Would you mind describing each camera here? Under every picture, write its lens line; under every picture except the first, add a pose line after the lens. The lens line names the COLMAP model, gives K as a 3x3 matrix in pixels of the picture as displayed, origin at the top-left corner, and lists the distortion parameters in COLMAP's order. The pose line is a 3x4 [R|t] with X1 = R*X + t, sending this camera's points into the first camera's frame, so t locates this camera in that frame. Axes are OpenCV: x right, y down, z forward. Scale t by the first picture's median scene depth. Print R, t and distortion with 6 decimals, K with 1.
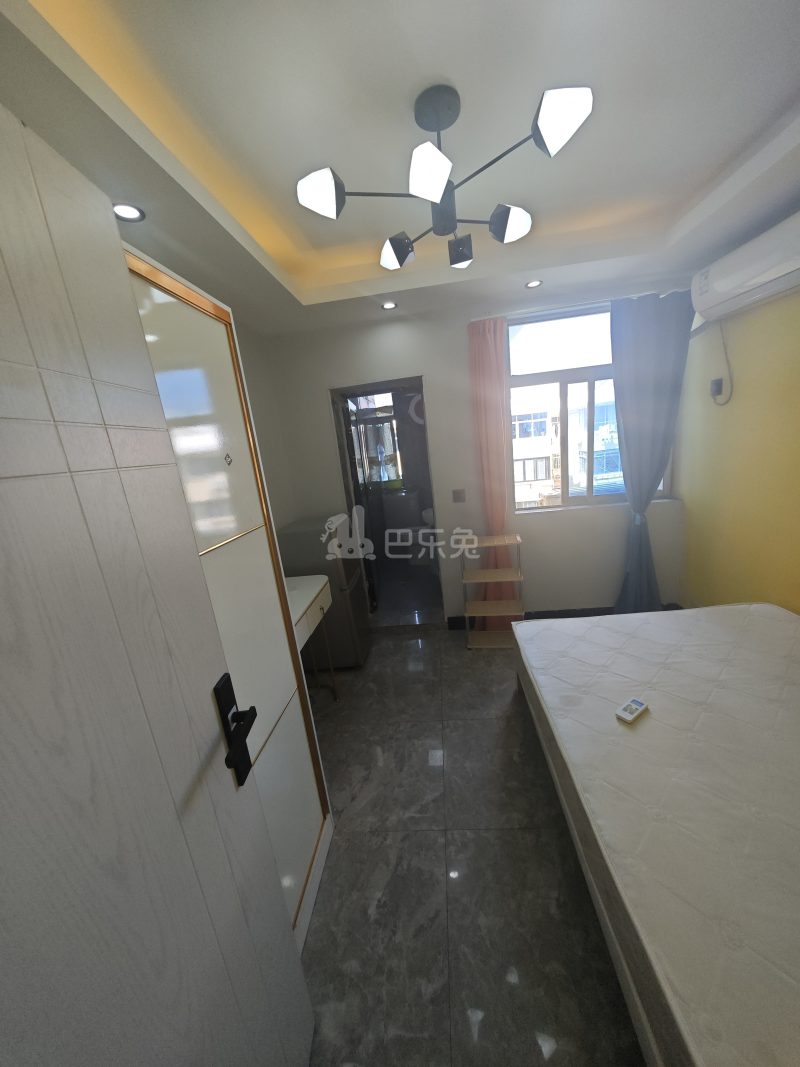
lens RADIAL K [[378.9, 0, 407.8], [0, 378.9, 530.3], [0, 0, 1]] dist [-0.001325, -0.000731]
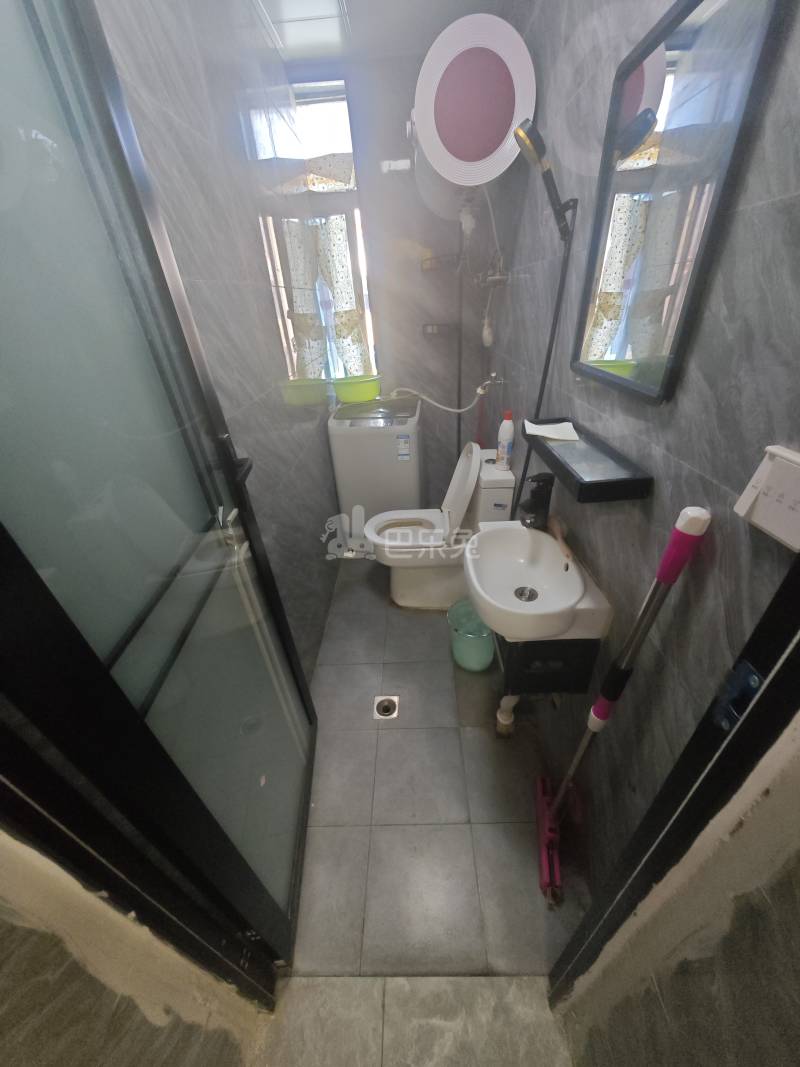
lens RADIAL K [[378.9, 0, 409.8], [0, 378.9, 532.5], [0, 0, 1]] dist [-0.001325, -0.000731]
pose [[0.995533, 0.006108, 0.094214, -0.052626], [-0.034344, 0.952964, 0.301131, -0.292061], [-0.087943, -0.303021, 0.948917, 1.615496]]
